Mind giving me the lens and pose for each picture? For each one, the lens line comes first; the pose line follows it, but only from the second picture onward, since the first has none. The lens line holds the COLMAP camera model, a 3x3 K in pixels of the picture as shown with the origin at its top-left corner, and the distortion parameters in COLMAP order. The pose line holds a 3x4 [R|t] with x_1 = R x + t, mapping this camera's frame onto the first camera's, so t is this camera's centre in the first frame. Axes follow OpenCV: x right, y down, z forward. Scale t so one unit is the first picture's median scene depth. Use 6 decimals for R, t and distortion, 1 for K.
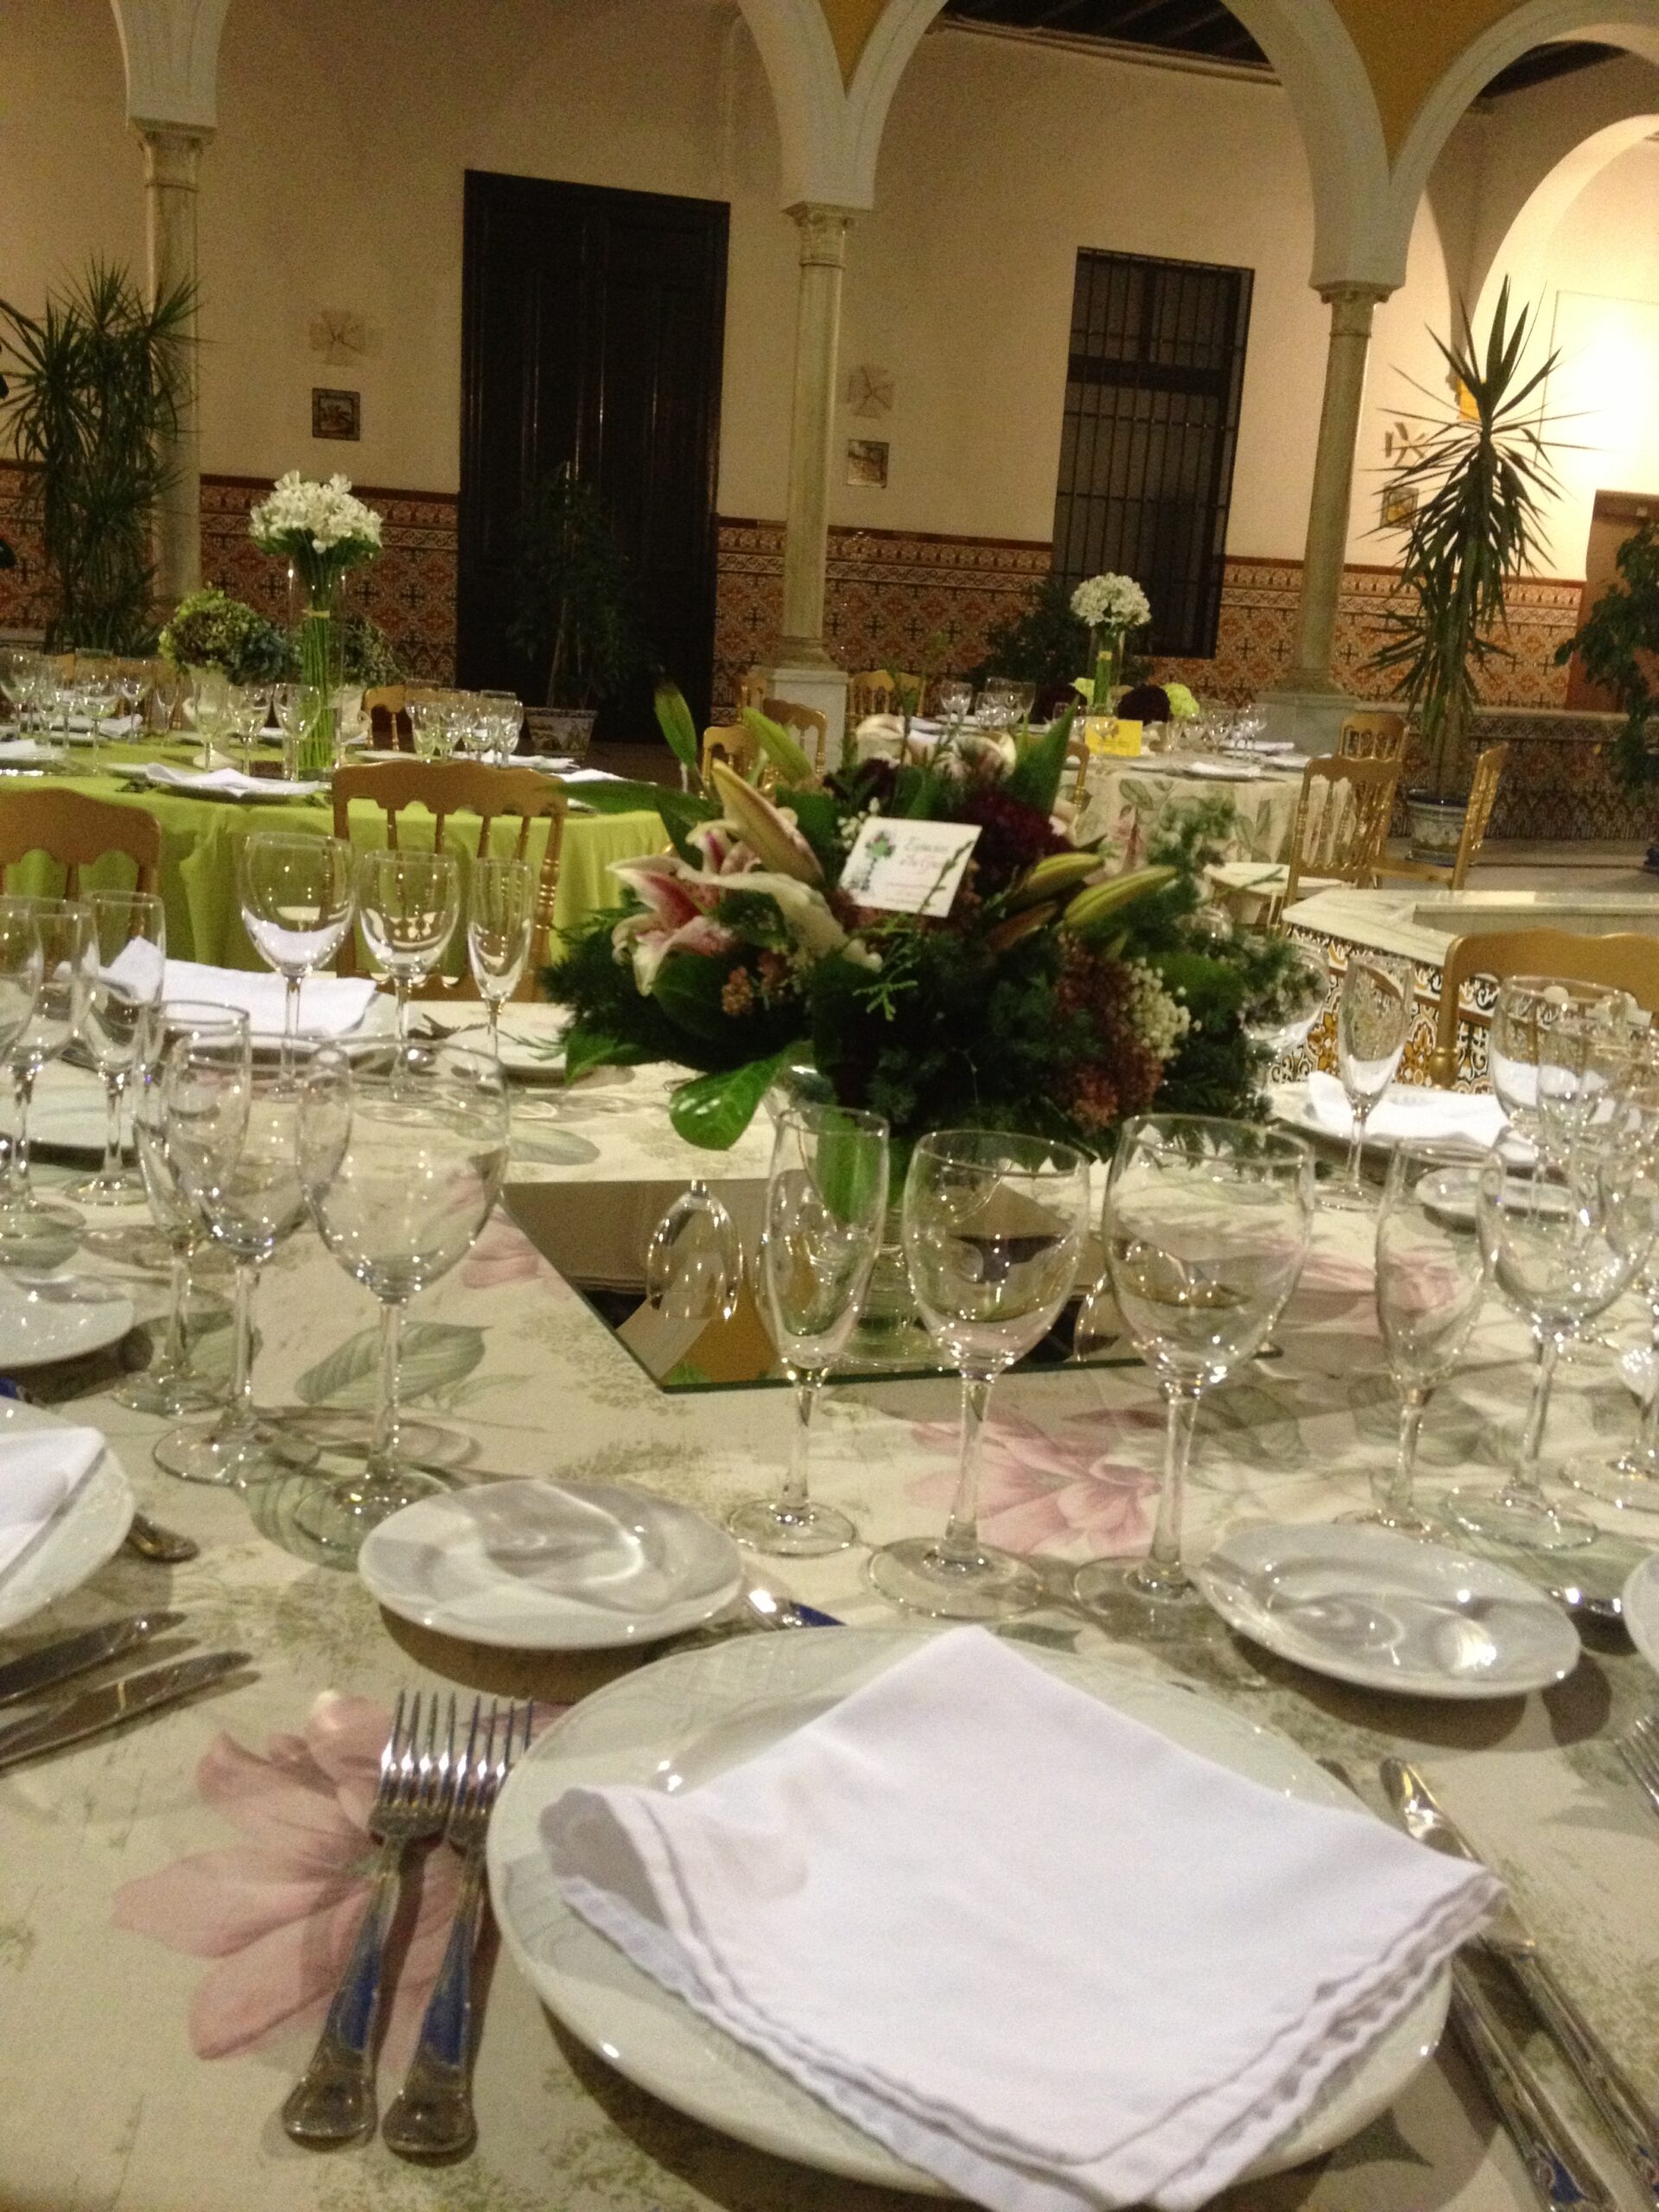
lens RADIAL K [[2049.2, 0, 842.3], [0, 2049.2, 1111.2], [0, 0, 1]] dist [0.136443, -0.288078]
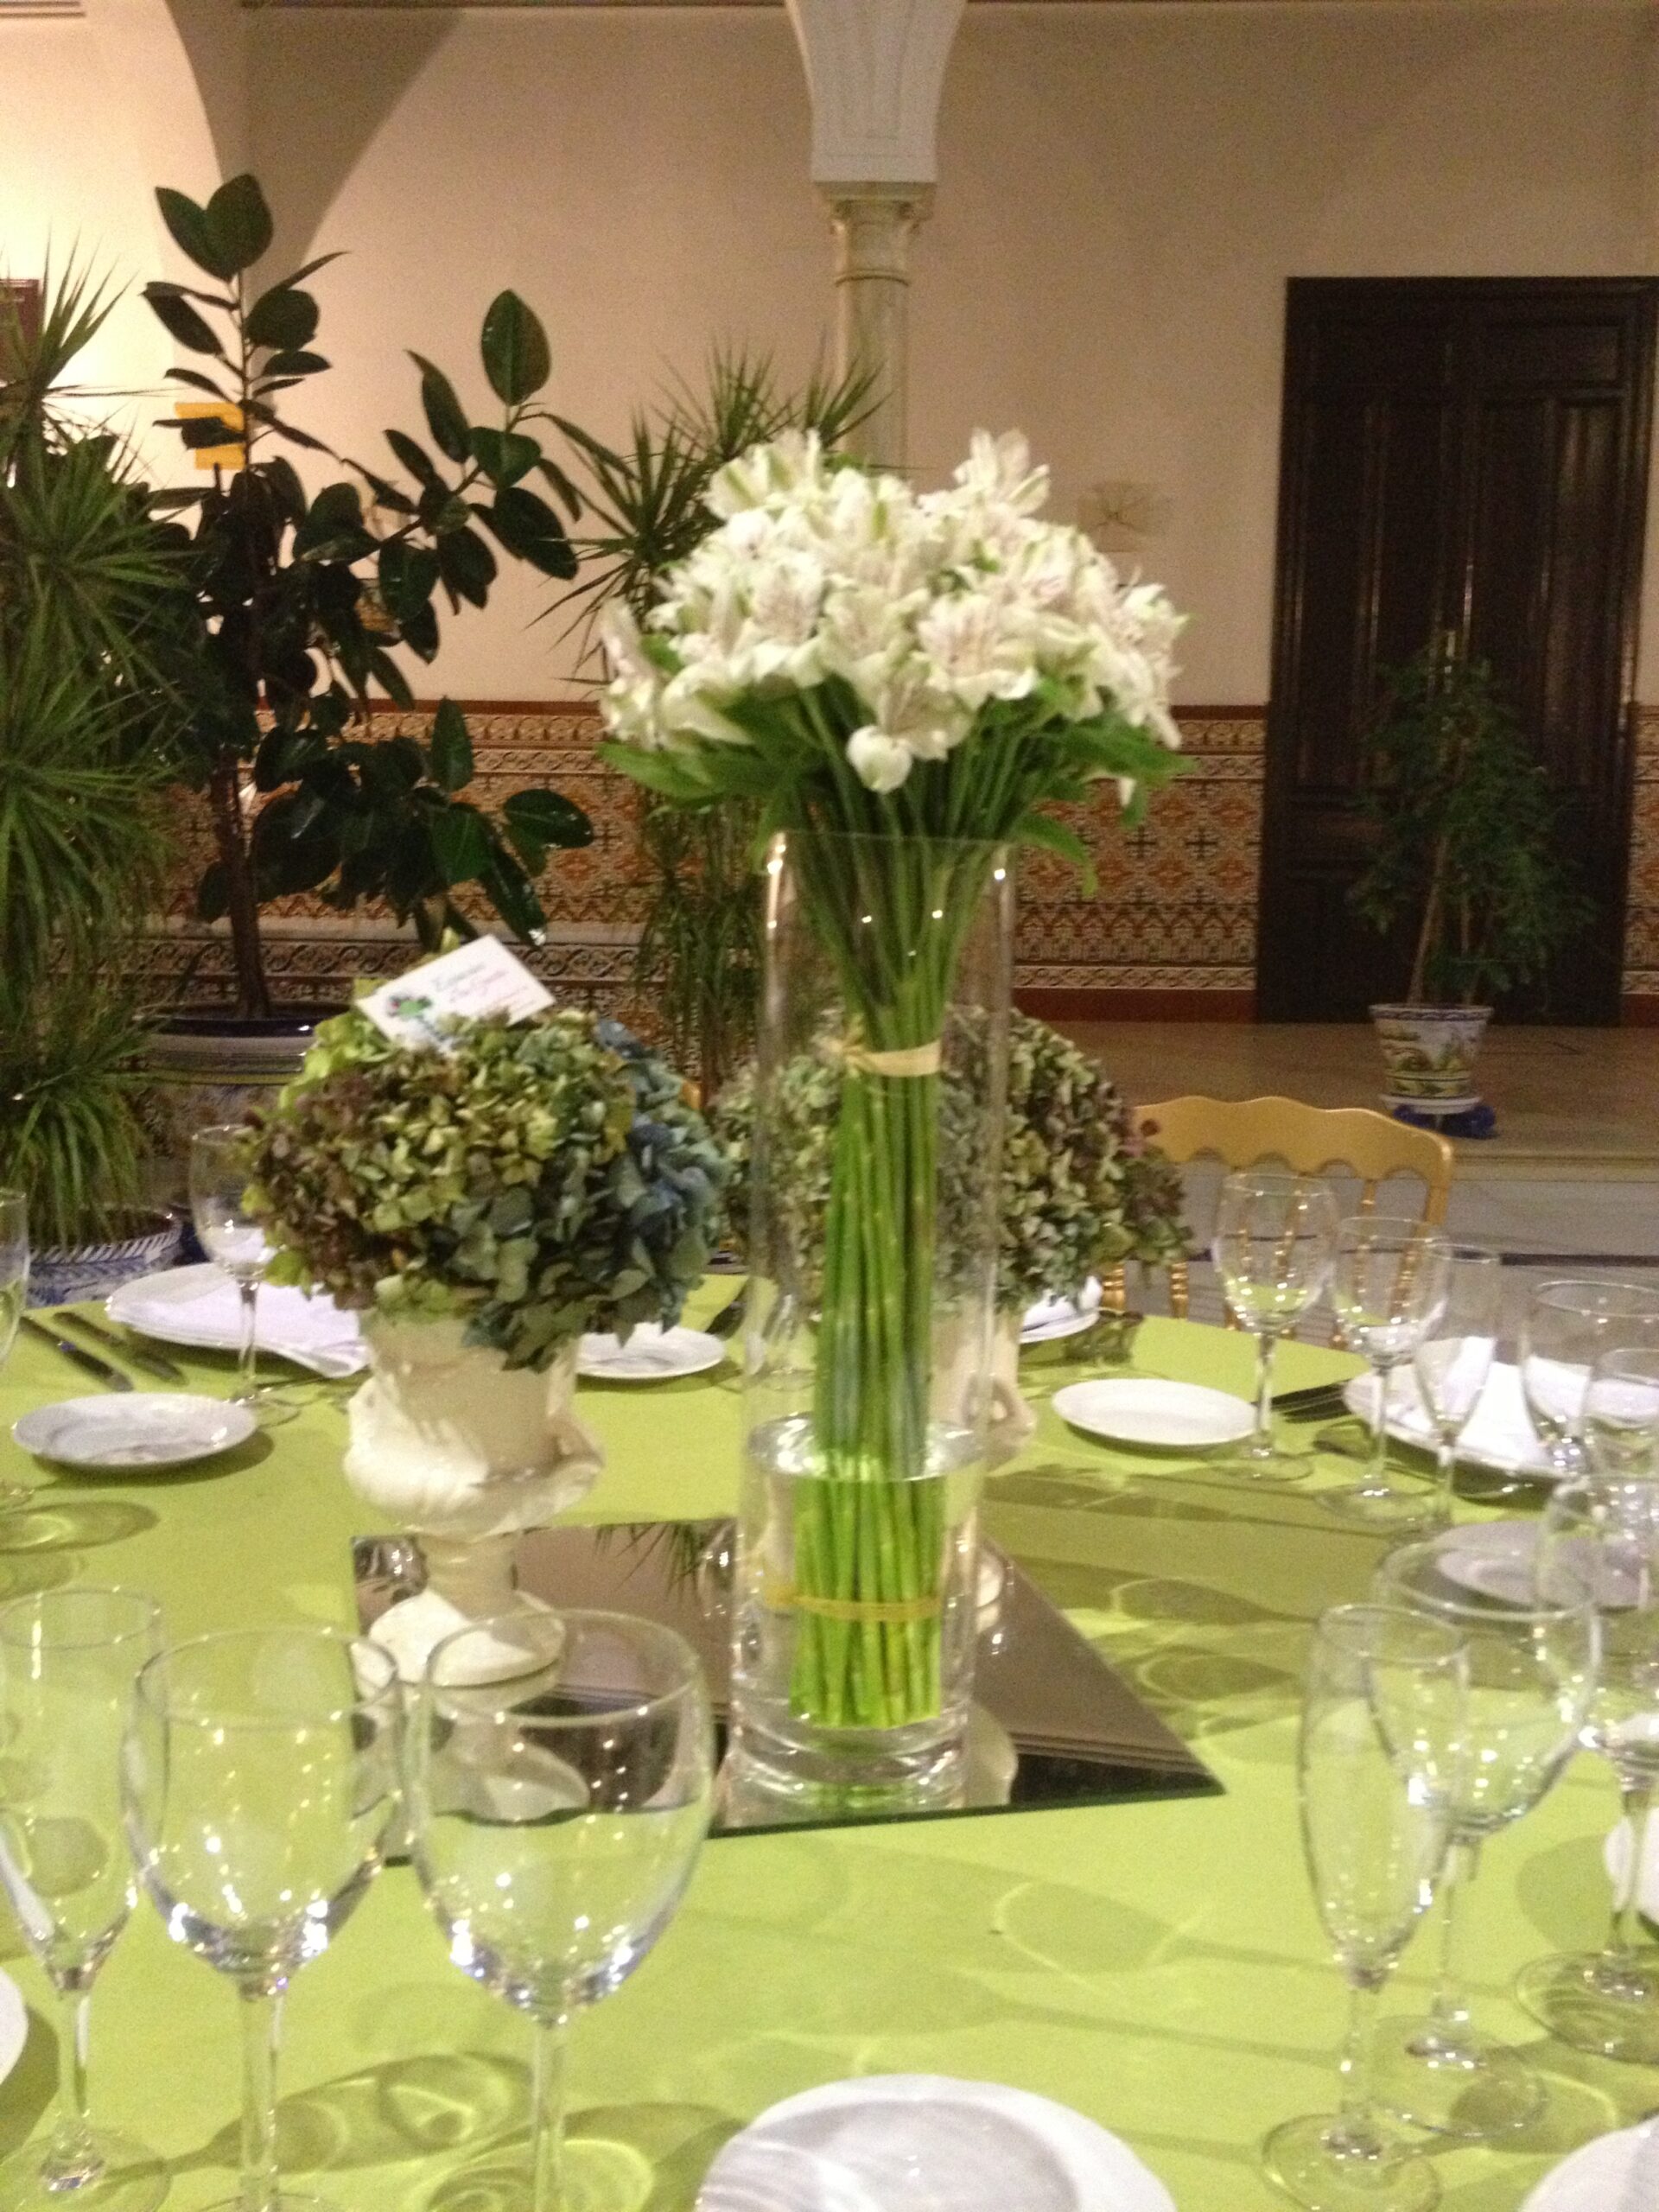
lens RADIAL K [[2066.5, 0, 841.9], [0, 2066.5, 1108.3], [0, 0, 1]] dist [0.126812, -0.261101]
pose [[0.933339, -0.002421, -0.358989, -0.076245], [-0.037084, 0.993978, -0.103118, -0.091705], [0.357077, 0.109556, 0.927628, 0.345792]]
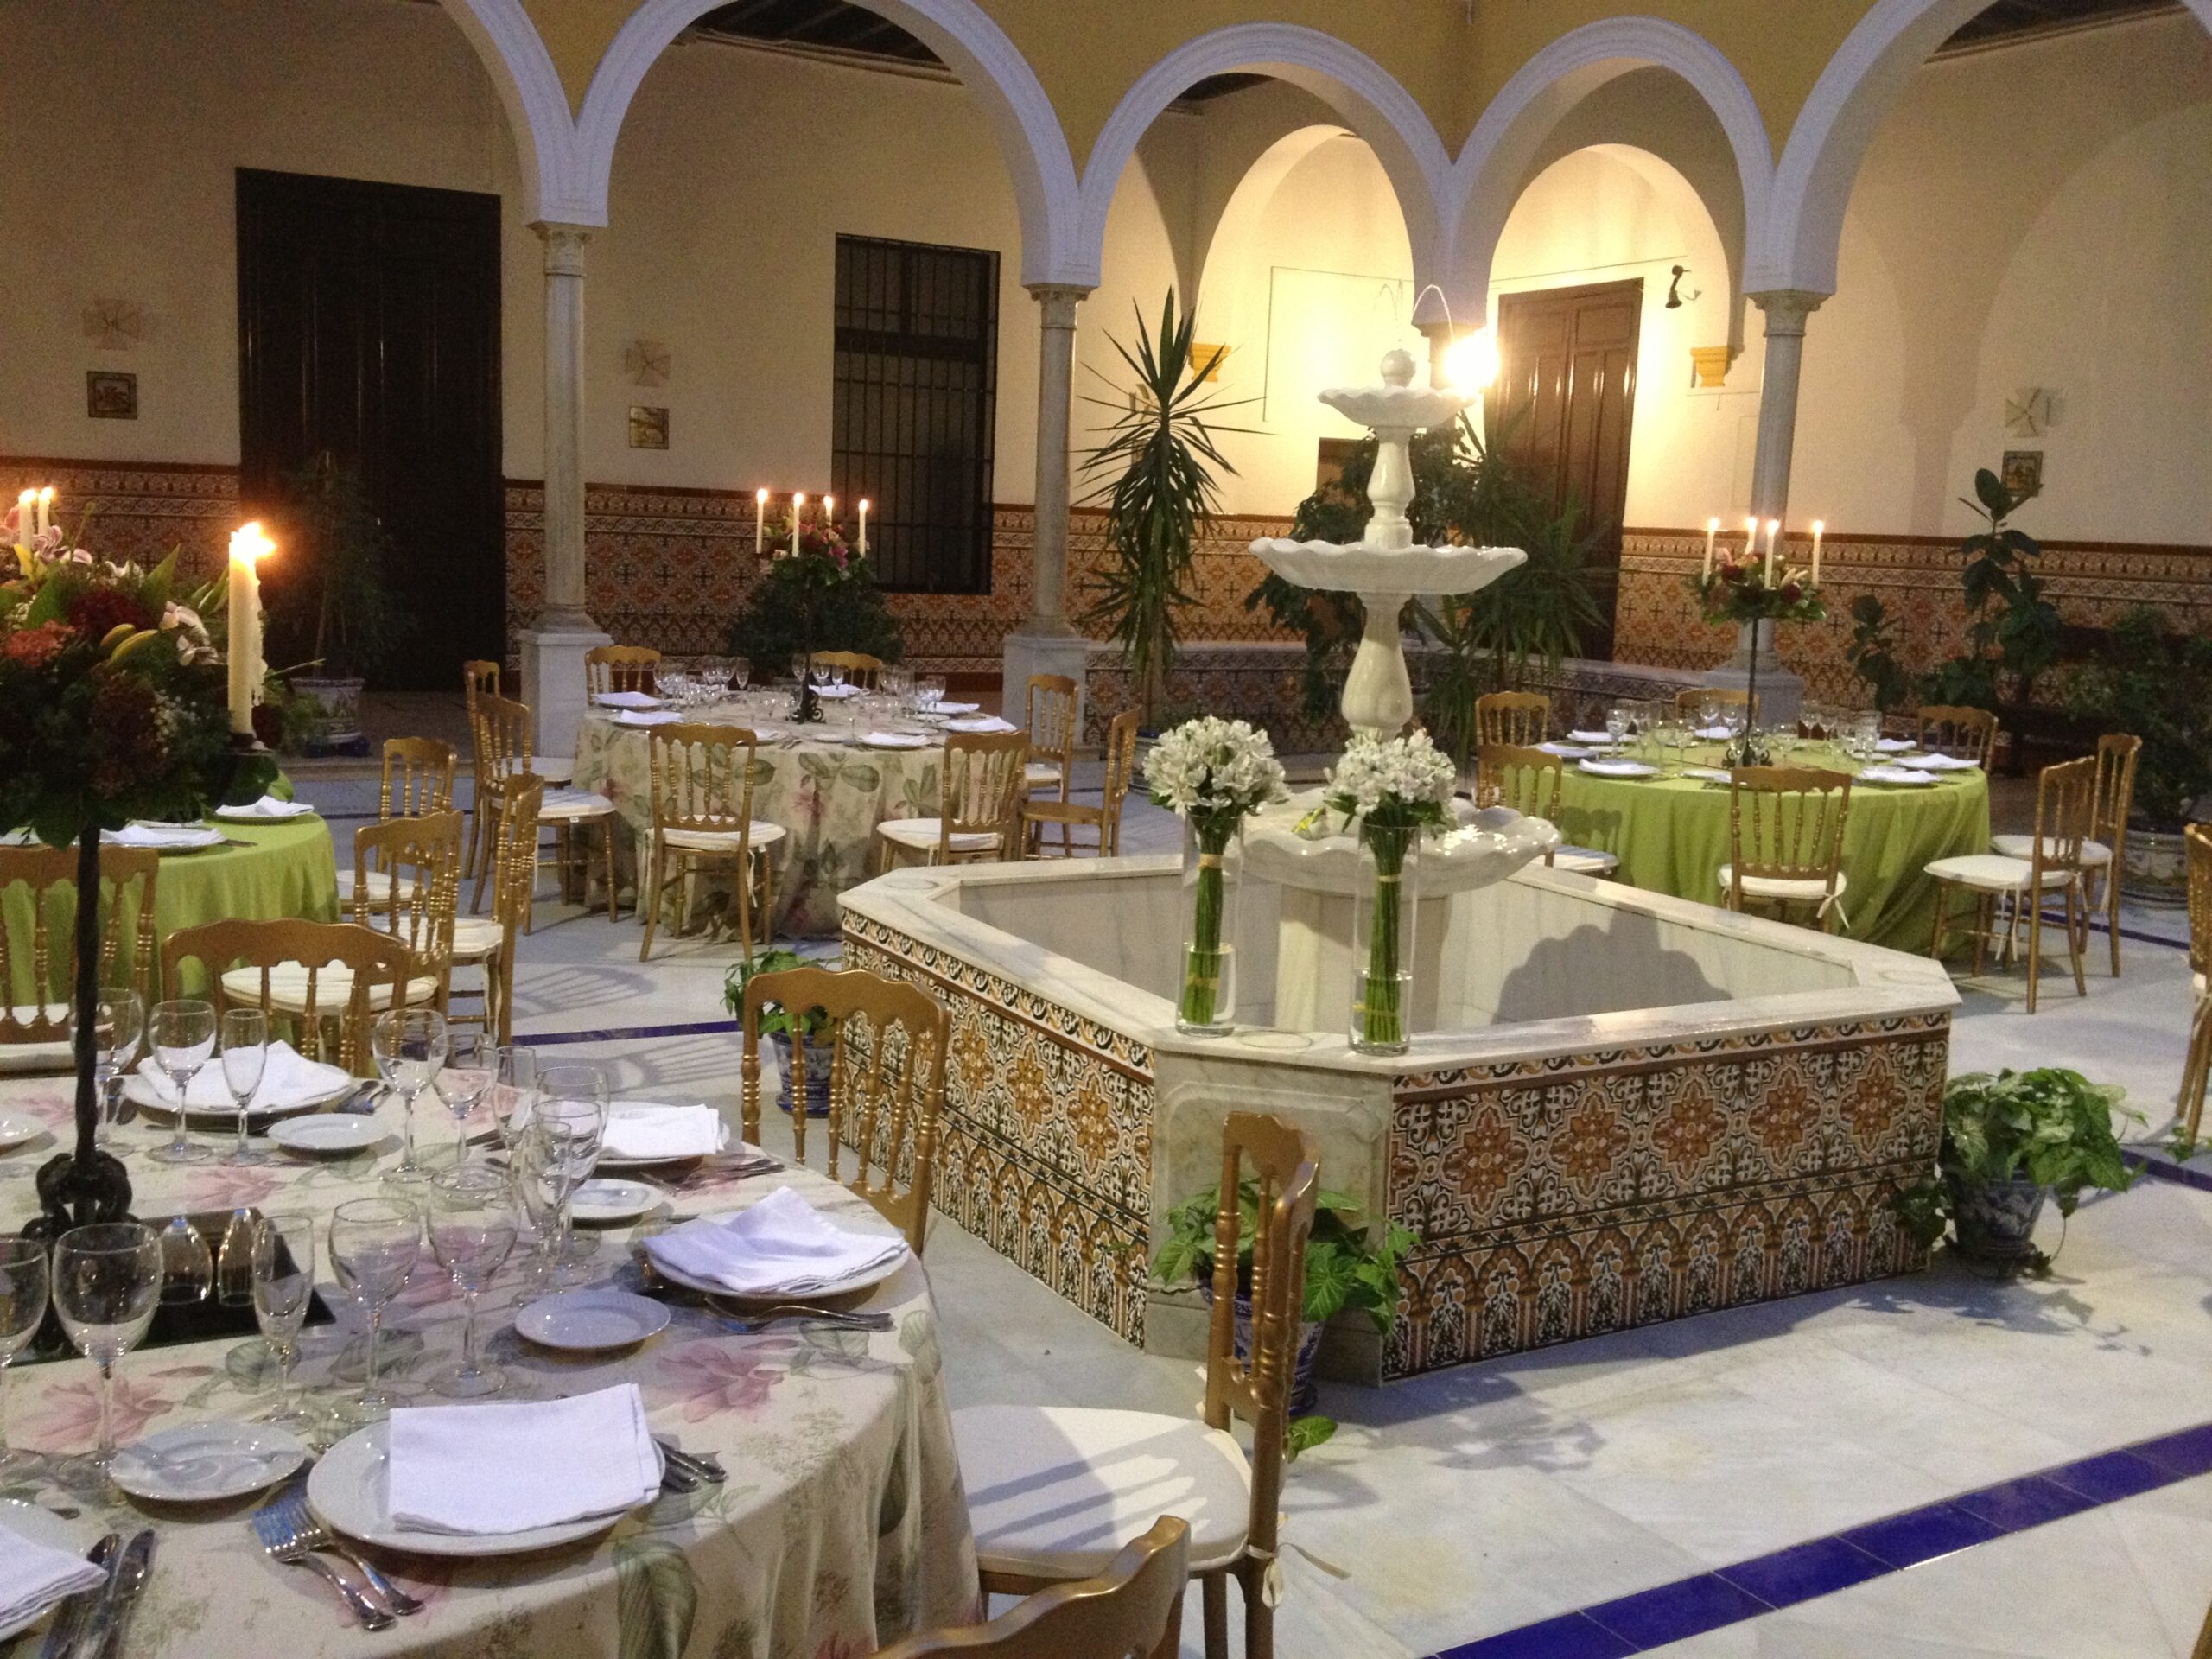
lens RADIAL K [[2066.5, 0, 1098.9], [0, 2066.5, 817.1], [0, 0, 1]] dist [0.126812, -0.261101]
pose [[0.985050, -0.046417, 0.165895, 0.071513], [0.060437, 0.994922, -0.080486, -0.015102], [-0.161317, 0.089309, 0.982853, -0.107805]]
